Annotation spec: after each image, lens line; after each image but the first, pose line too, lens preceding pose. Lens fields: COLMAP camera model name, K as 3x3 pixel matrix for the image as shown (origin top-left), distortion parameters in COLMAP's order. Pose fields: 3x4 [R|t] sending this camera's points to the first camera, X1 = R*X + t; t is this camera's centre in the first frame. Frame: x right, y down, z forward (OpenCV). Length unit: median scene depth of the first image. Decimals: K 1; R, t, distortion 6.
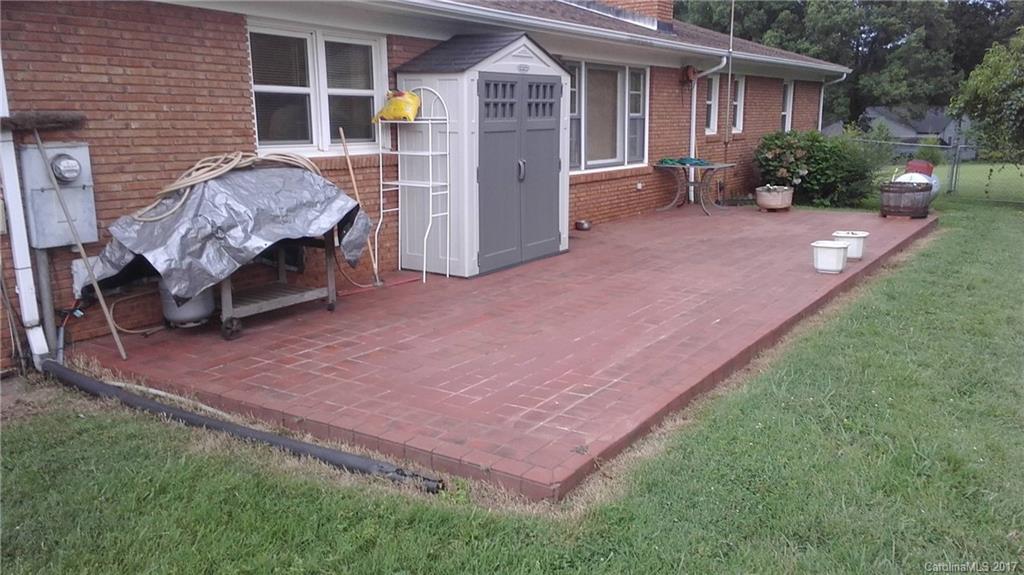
lens RADIAL K [[842.7, 0, 510.8], [0, 842.7, 267.1], [0, 0, 1]] dist [0.083011, 0.011071]
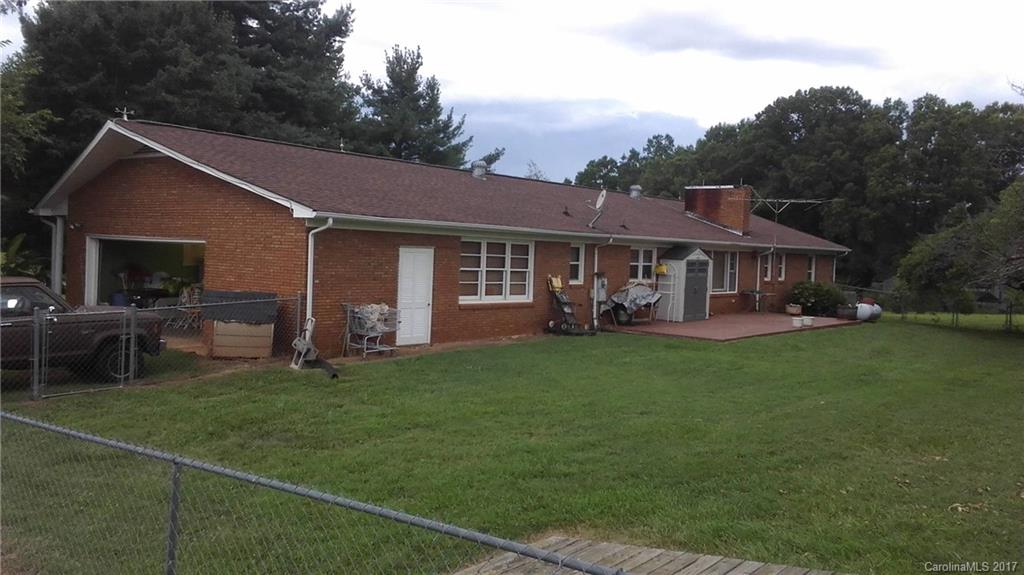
lens RADIAL K [[842.7, 0, 510.8], [0, 842.7, 267.1], [0, 0, 1]] dist [0.083011, 0.011071]
pose [[0.994372, 0.043574, -0.096566, -0.357263], [-0.057856, 0.986926, -0.150429, 0.298736], [0.088748, 0.155169, 0.983893, -2.061377]]
